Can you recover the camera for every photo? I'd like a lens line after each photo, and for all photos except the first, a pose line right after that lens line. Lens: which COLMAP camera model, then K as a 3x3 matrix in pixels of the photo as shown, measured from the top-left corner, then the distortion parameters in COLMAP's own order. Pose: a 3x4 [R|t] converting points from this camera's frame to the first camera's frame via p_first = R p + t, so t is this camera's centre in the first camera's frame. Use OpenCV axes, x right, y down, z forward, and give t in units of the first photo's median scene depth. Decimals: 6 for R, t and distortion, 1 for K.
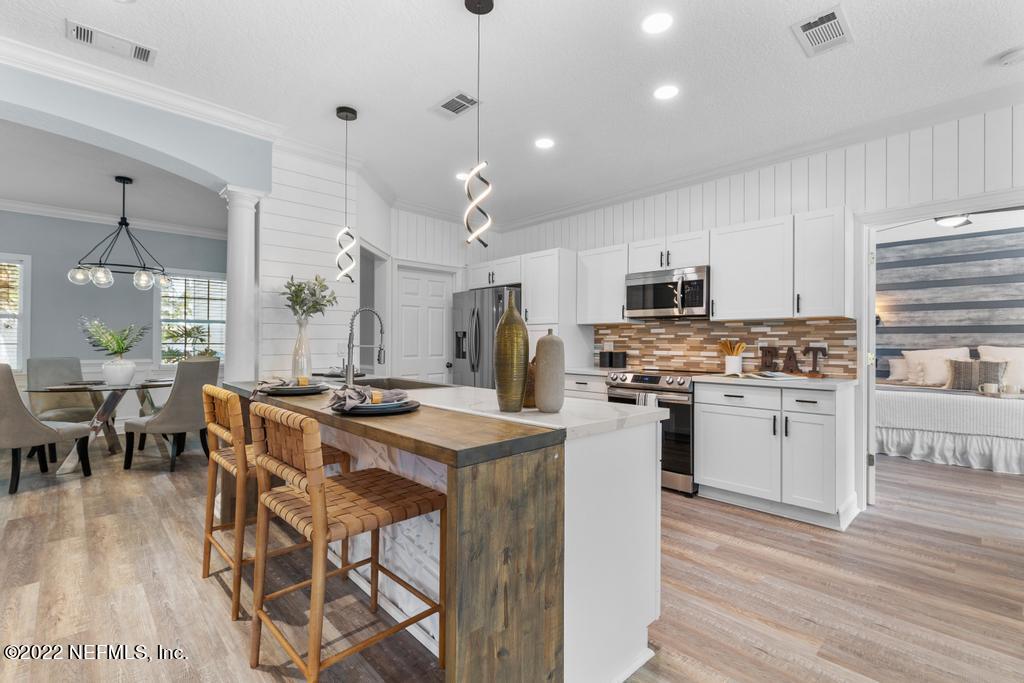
lens RADIAL K [[459.5, 0, 512.0], [0, 459.5, 341.5], [0, 0, 1]] dist [-0.000537, 0.000293]
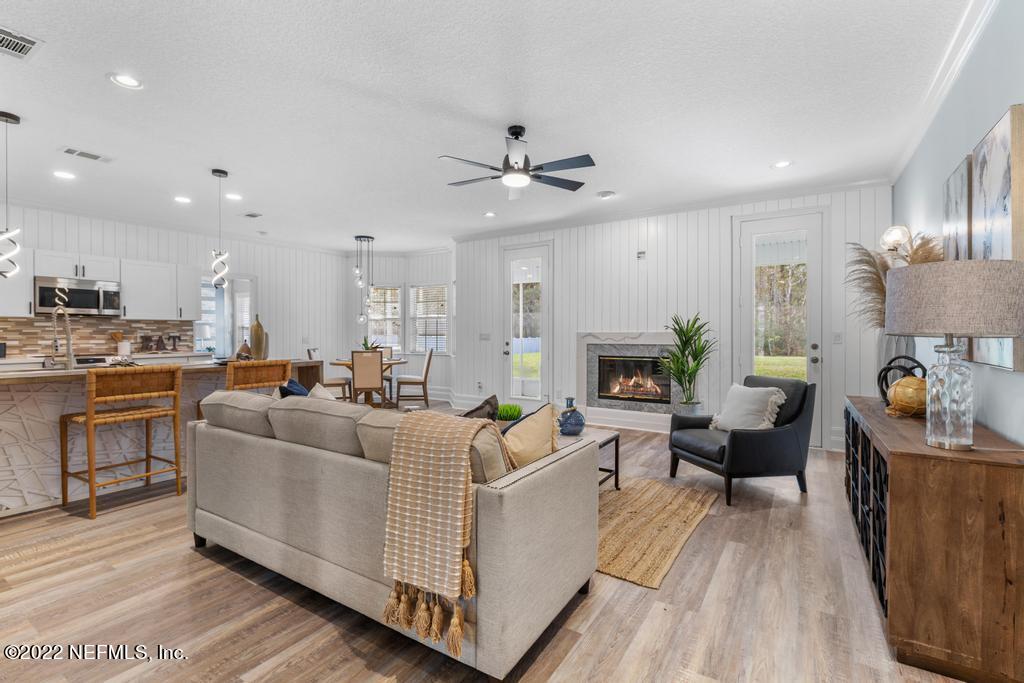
lens RADIAL K [[465.1, 0, 509.0], [0, 465.1, 336.7], [0, 0, 1]] dist [0.000020, -0.000335]
pose [[-0.221561, -0.011784, 0.975075, -1.369237], [0.000428, 0.999926, 0.012181, -0.005811], [-0.975147, 0.003117, -0.221539, 0.095545]]
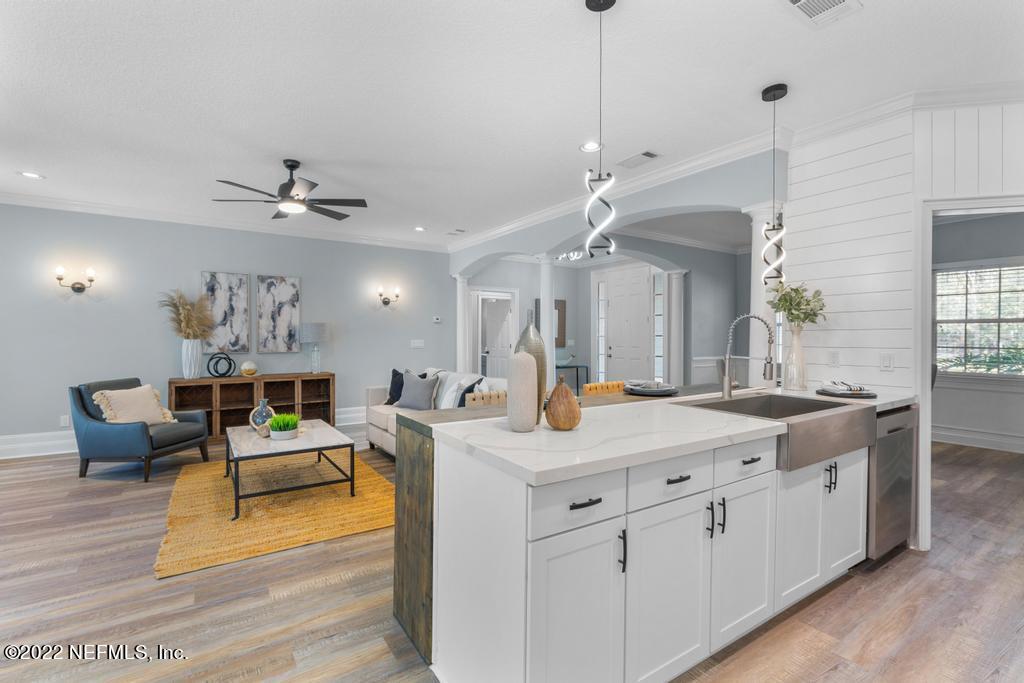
lens RADIAL K [[465.1, 0, 509.0], [0, 465.1, 336.7], [0, 0, 1]] dist [0.000020, -0.000335]
pose [[-0.189522, -0.000437, -0.981876, 0.505101], [-0.003657, 0.999993, 0.000261, -0.022003], [0.981870, 0.003640, -0.189522, 0.552668]]
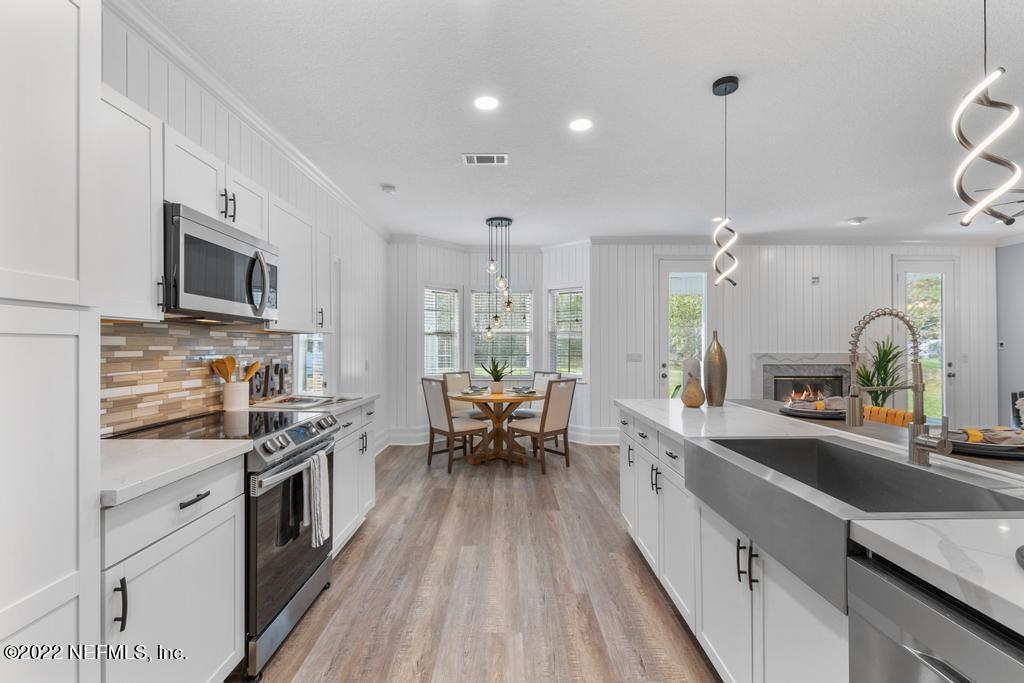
lens RADIAL K [[460.4, 0, 509.1], [0, 460.4, 344.5], [0, 0, 1]] dist [0.000034, 0.000102]
pose [[-0.720711, -0.002611, 0.693231, -0.282813], [-0.004474, 0.999990, -0.000886, -0.025532], [-0.693222, -0.003740, -0.720715, 1.259651]]
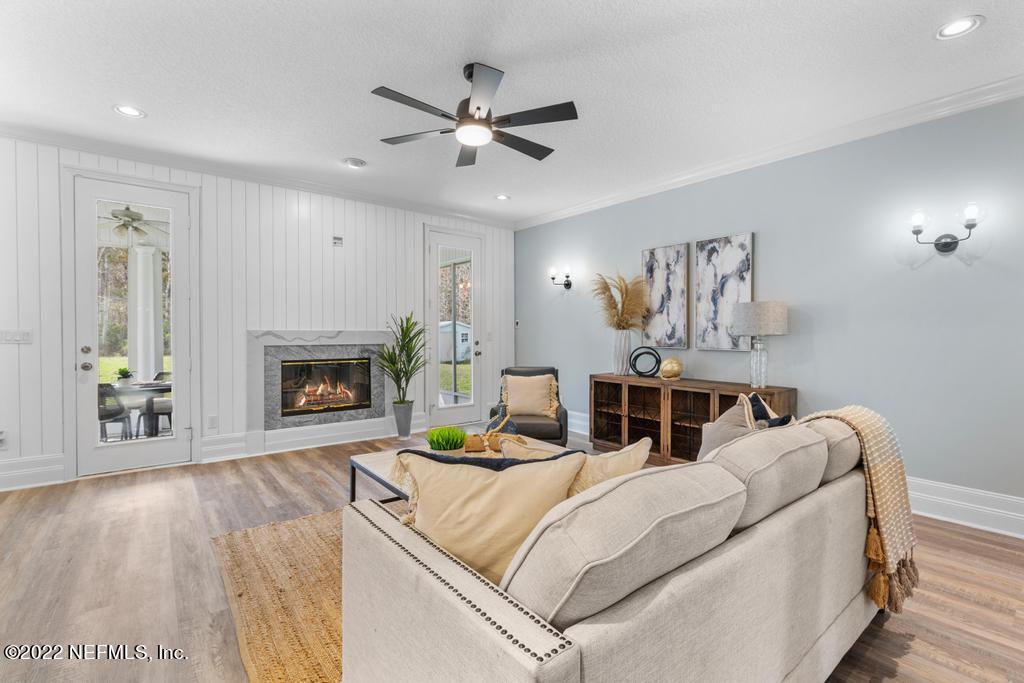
lens RADIAL K [[459.5, 0, 512.0], [0, 459.5, 341.5], [0, 0, 1]] dist [-0.000537, 0.000293]
pose [[-0.994019, -0.010501, 0.108705, -0.582939], [-0.008327, 0.999757, 0.020434, -0.001326], [-0.108894, 0.019406, -0.993864, 0.591114]]
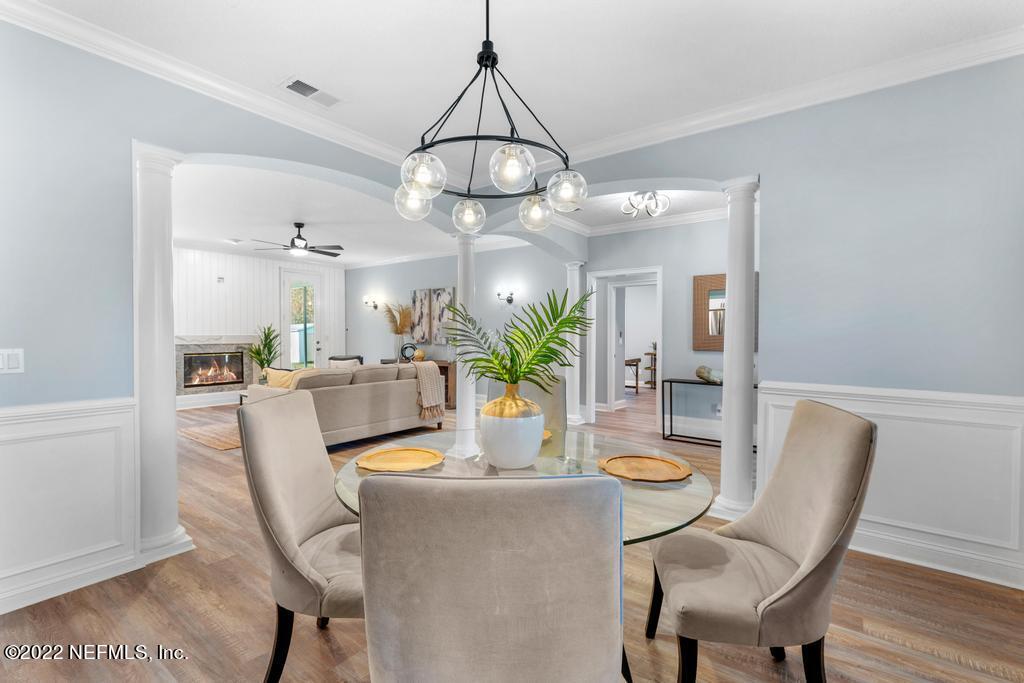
lens RADIAL K [[459.5, 0, 512.0], [0, 459.5, 341.5], [0, 0, 1]] dist [-0.000537, 0.000293]
pose [[-0.988585, -0.004155, -0.150610, -0.961961], [-0.006800, 0.999831, 0.017055, -0.017729], [0.150513, 0.017884, -0.988446, 1.660949]]
